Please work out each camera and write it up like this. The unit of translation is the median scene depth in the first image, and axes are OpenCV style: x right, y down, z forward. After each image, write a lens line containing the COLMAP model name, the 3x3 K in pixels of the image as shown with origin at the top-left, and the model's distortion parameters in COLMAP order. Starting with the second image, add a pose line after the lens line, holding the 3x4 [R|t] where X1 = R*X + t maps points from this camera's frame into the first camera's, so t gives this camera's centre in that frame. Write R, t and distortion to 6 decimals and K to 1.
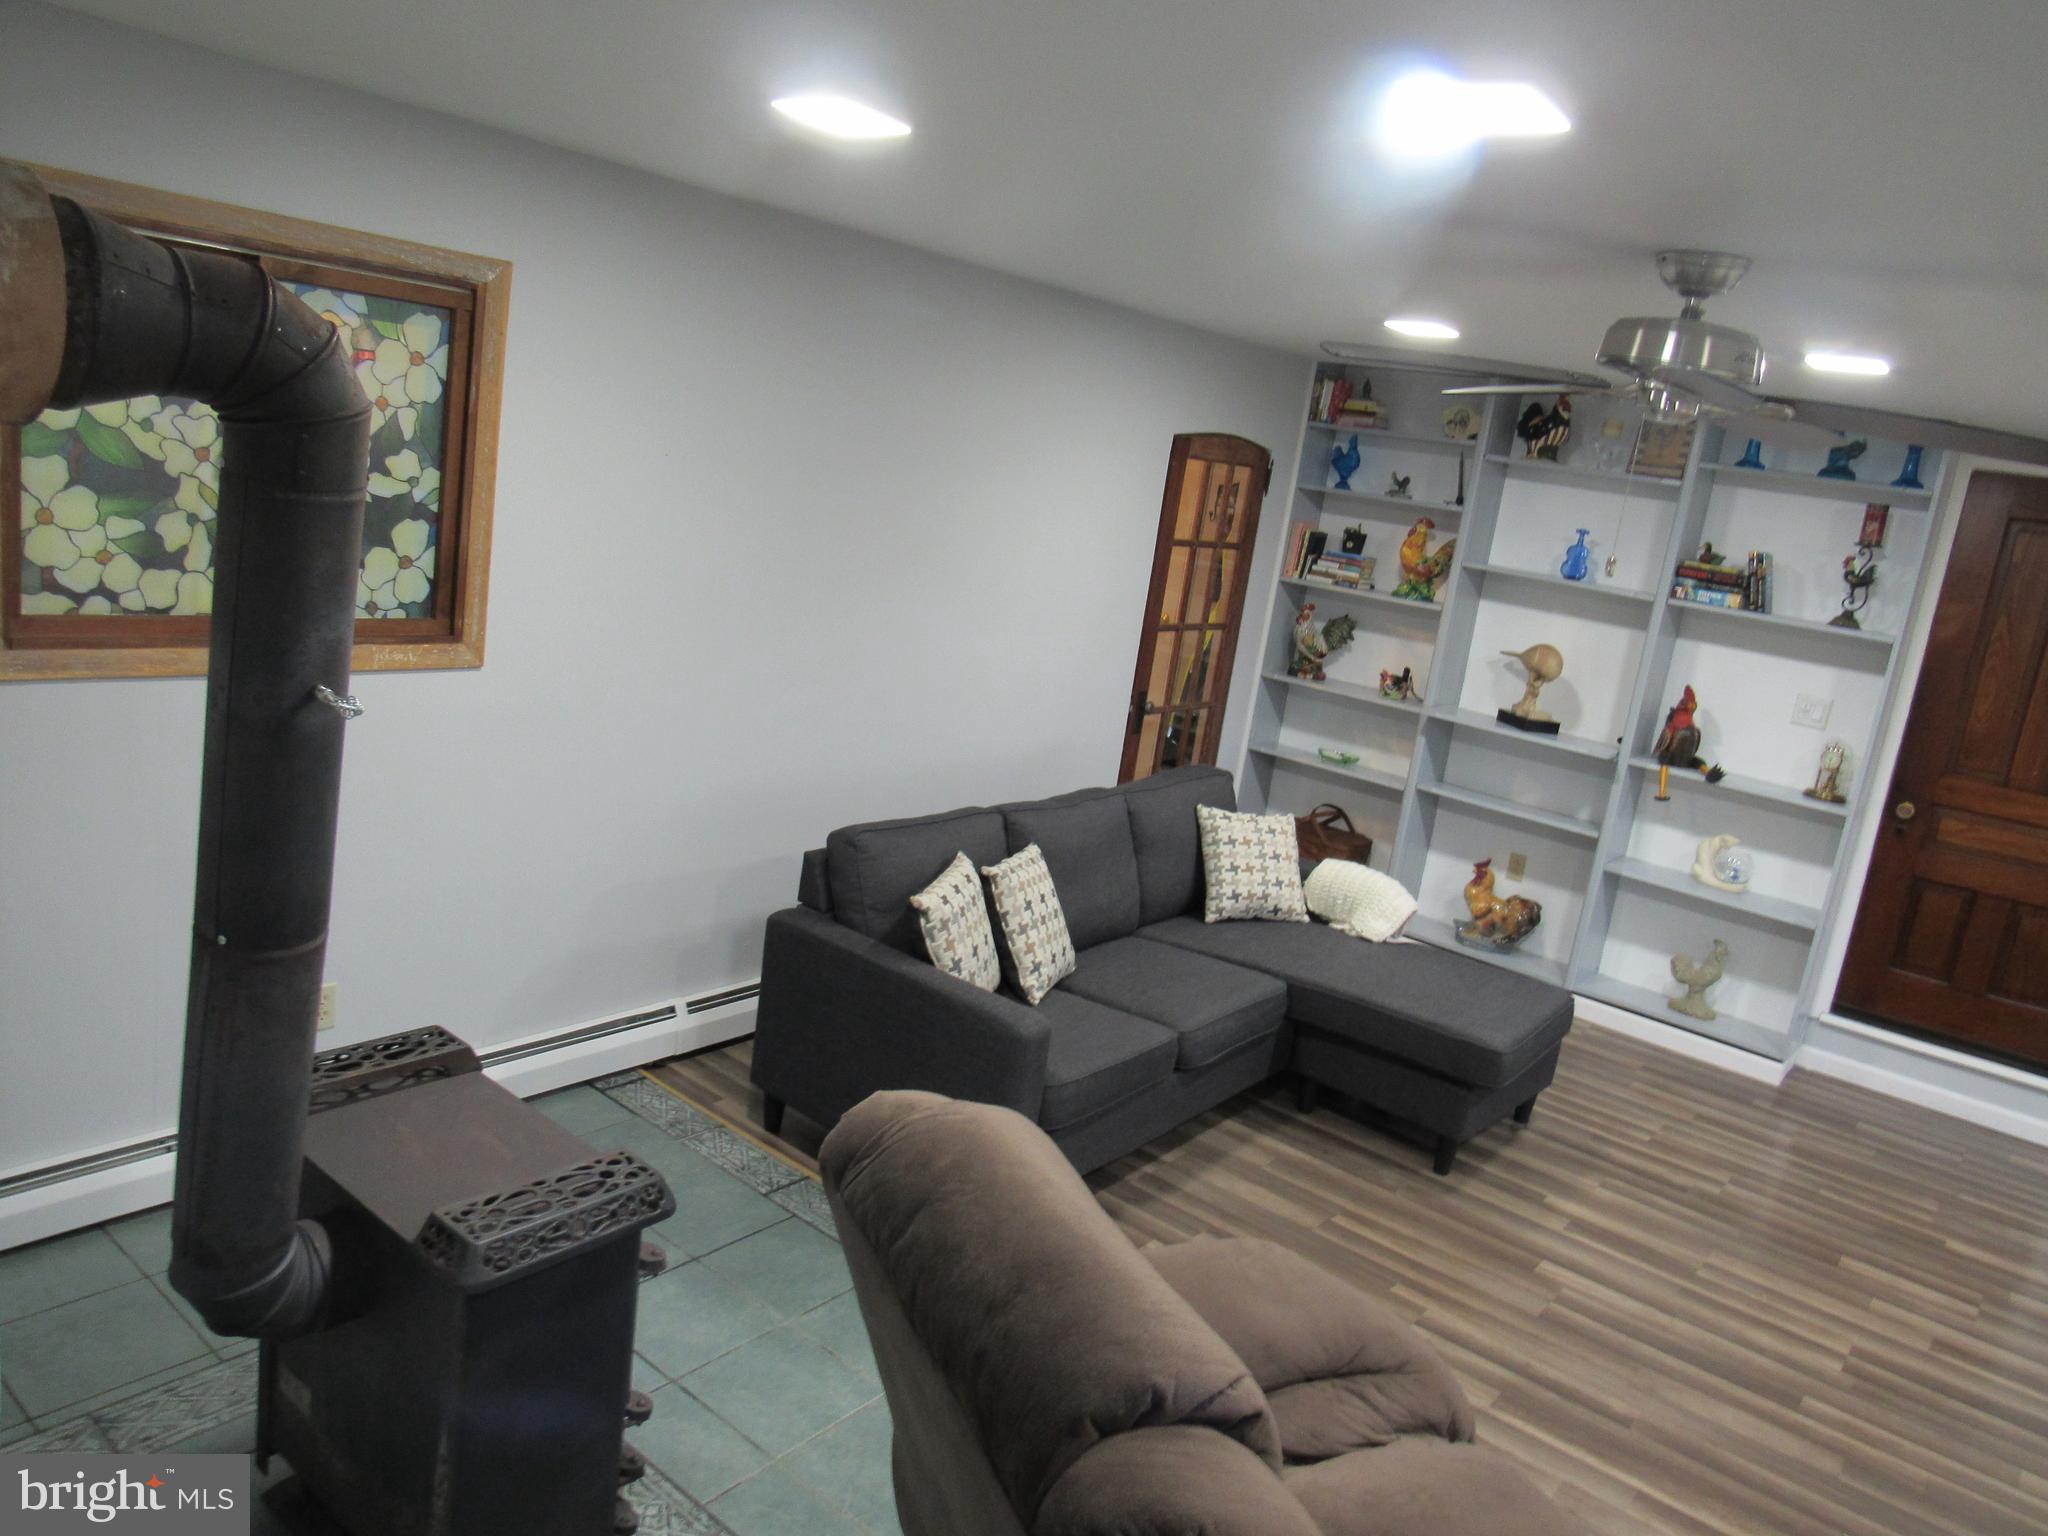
lens RADIAL K [[1463.0, 0, 1013.9], [0, 1463.0, 775.1], [0, 0, 1]] dist [-0.032511, 0.009052]
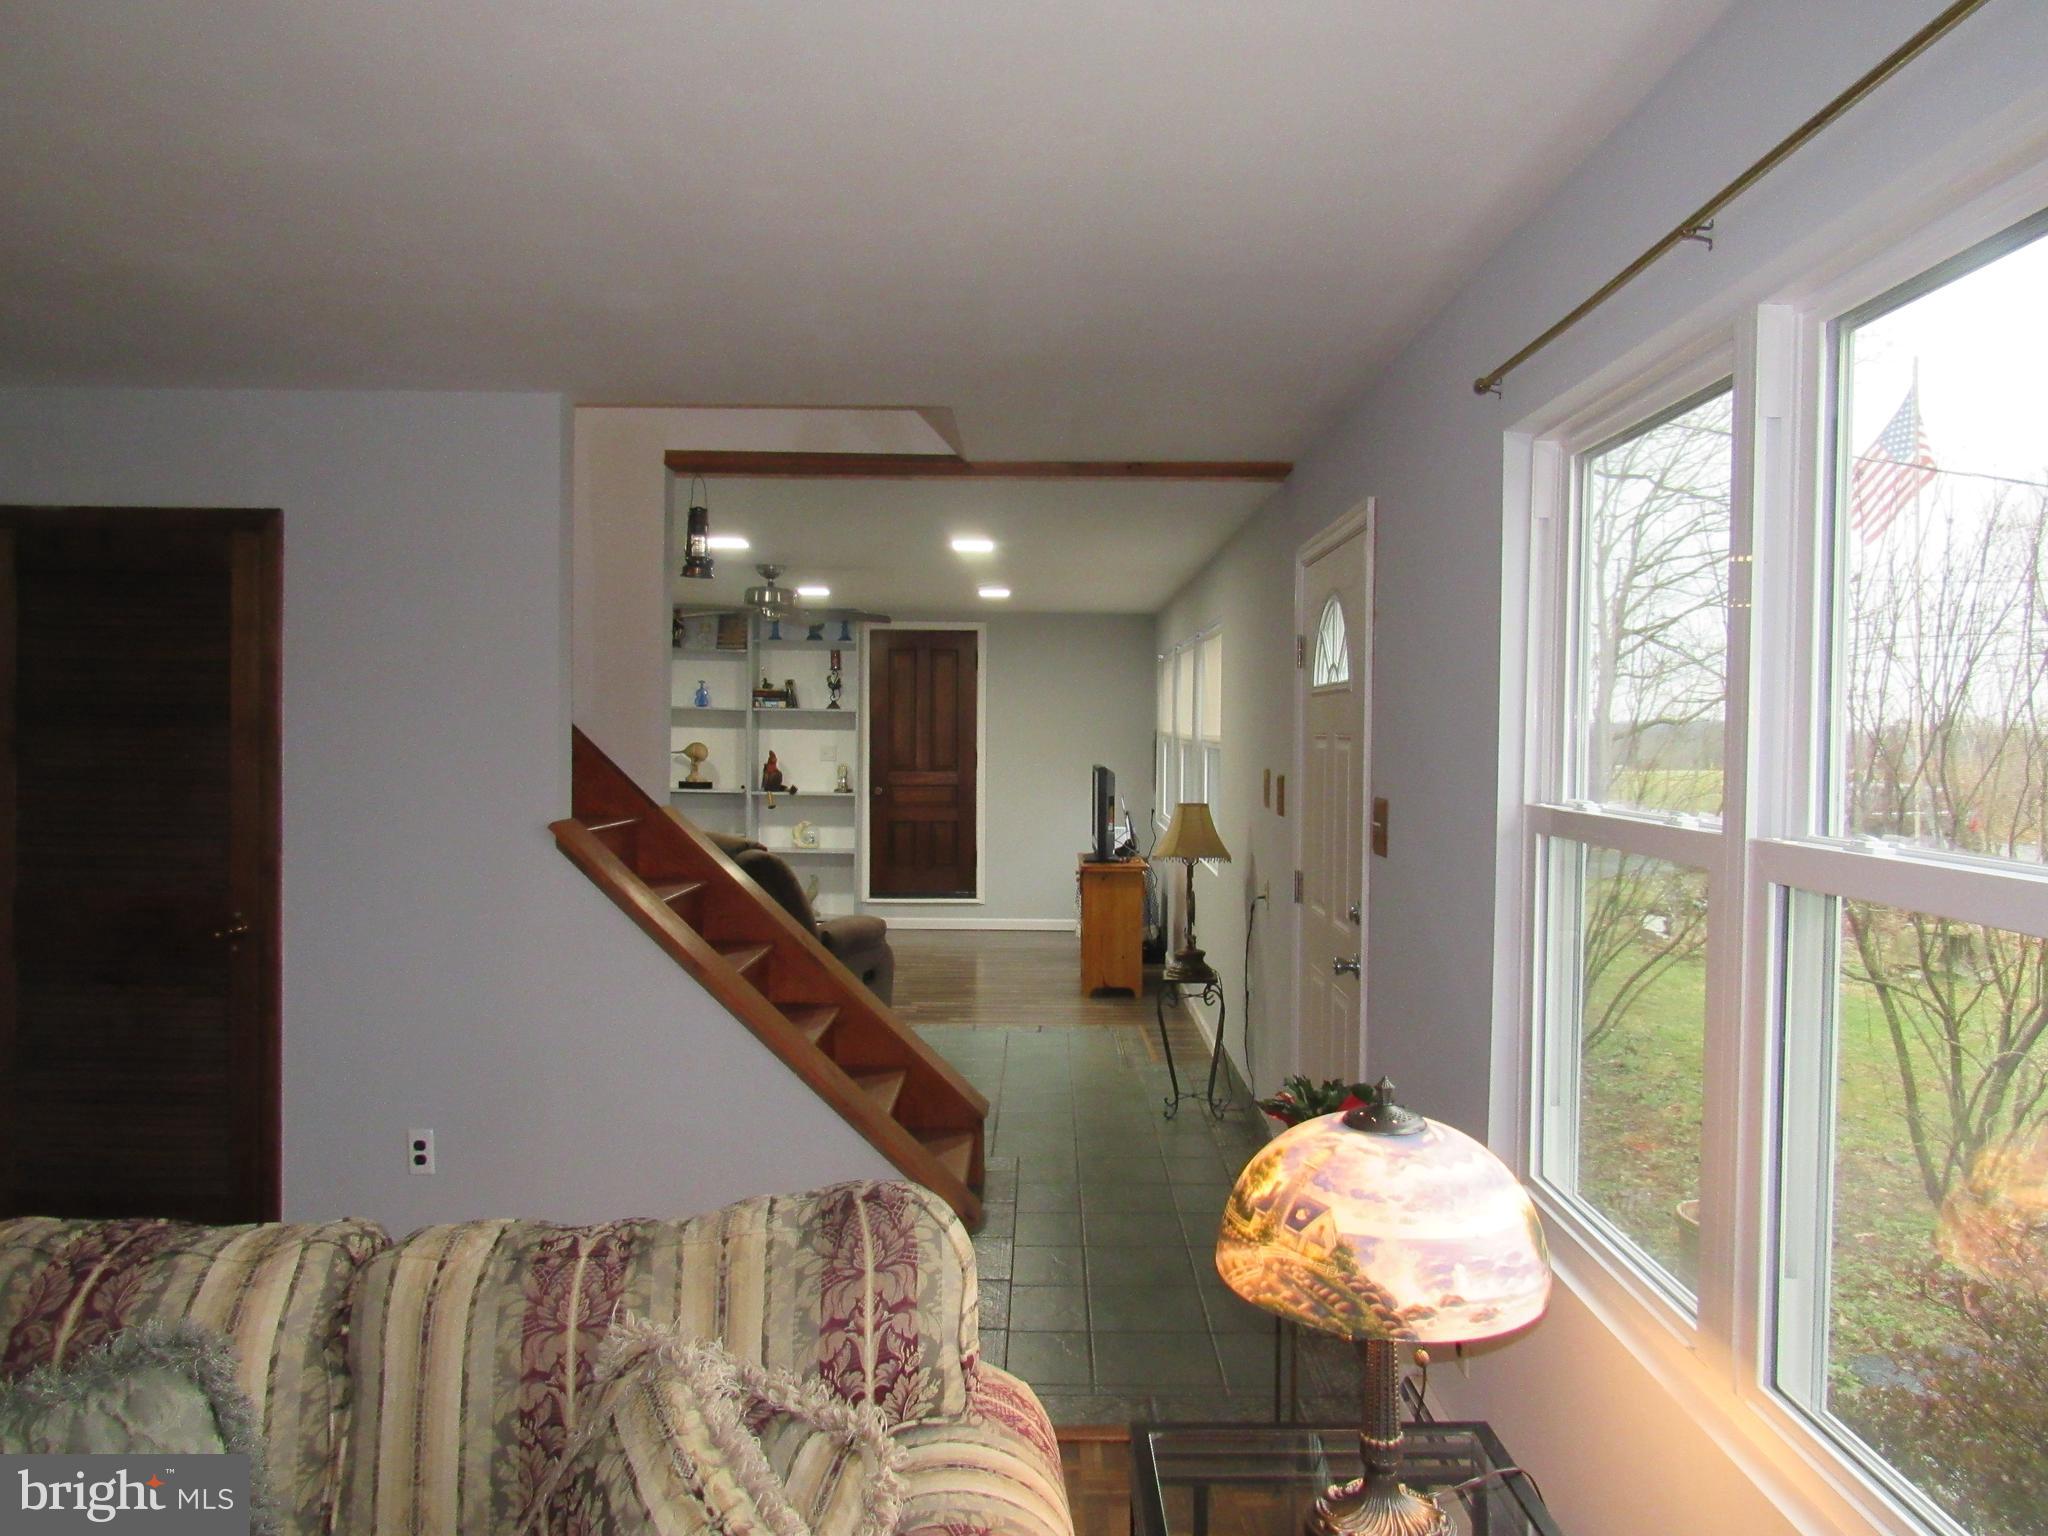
lens RADIAL K [[1463.0, 0, 1013.9], [0, 1463.0, 775.1], [0, 0, 1]] dist [-0.032511, 0.009052]
pose [[0.782872, -0.146536, 0.604680, -0.526750], [0.232053, 0.970512, -0.065246, 0.193980], [-0.577289, 0.191398, 0.793791, -0.828810]]
